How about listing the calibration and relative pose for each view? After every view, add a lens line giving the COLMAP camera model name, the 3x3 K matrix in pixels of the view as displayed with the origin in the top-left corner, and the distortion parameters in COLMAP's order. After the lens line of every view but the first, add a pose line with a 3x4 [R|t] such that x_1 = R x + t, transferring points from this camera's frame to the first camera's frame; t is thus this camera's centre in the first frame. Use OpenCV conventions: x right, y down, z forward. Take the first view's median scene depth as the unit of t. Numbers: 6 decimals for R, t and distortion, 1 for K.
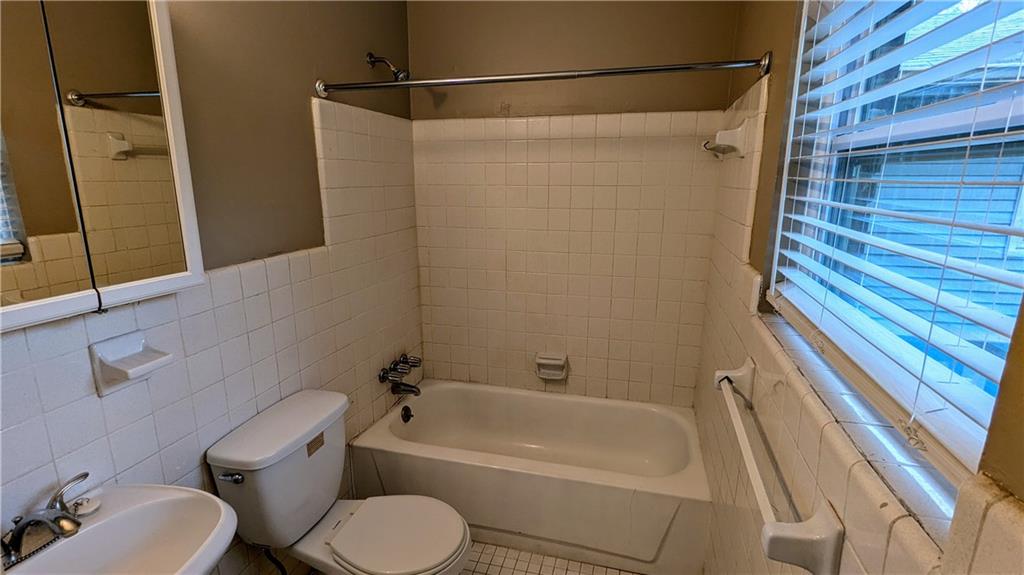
lens RADIAL K [[481.2, 0, 514.3], [0, 481.2, 288.8], [0, 0, 1]] dist [-0.000287, -0.000201]
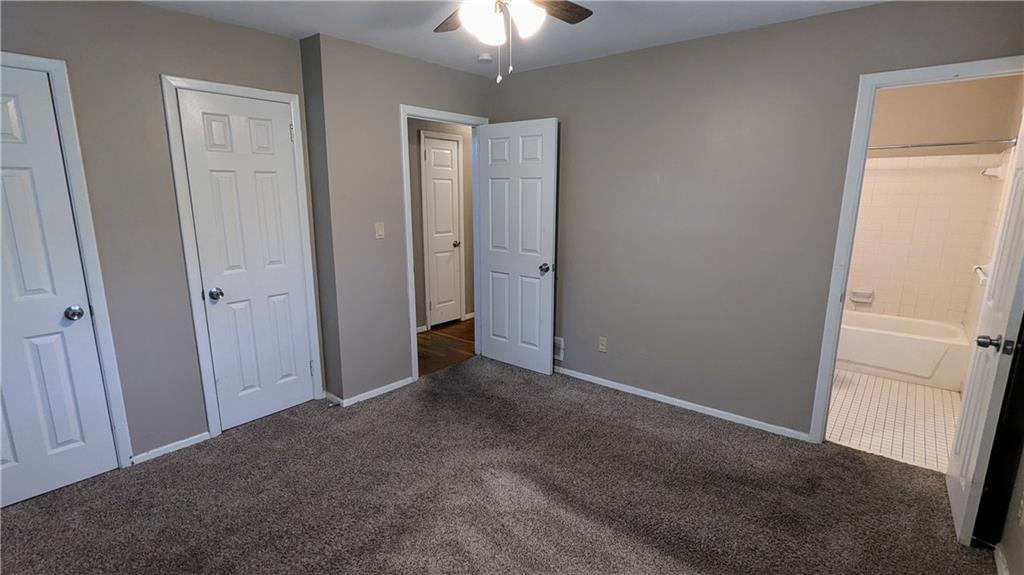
lens RADIAL K [[481.2, 0, 507.5], [0, 481.2, 283.9], [0, 0, 1]] dist [-0.000287, -0.000201]
pose [[0.906501, 0.085604, -0.413435, -0.519794], [-0.102057, 0.994619, -0.017830, 0.390155], [0.409684, 0.058357, 0.910359, -1.596272]]
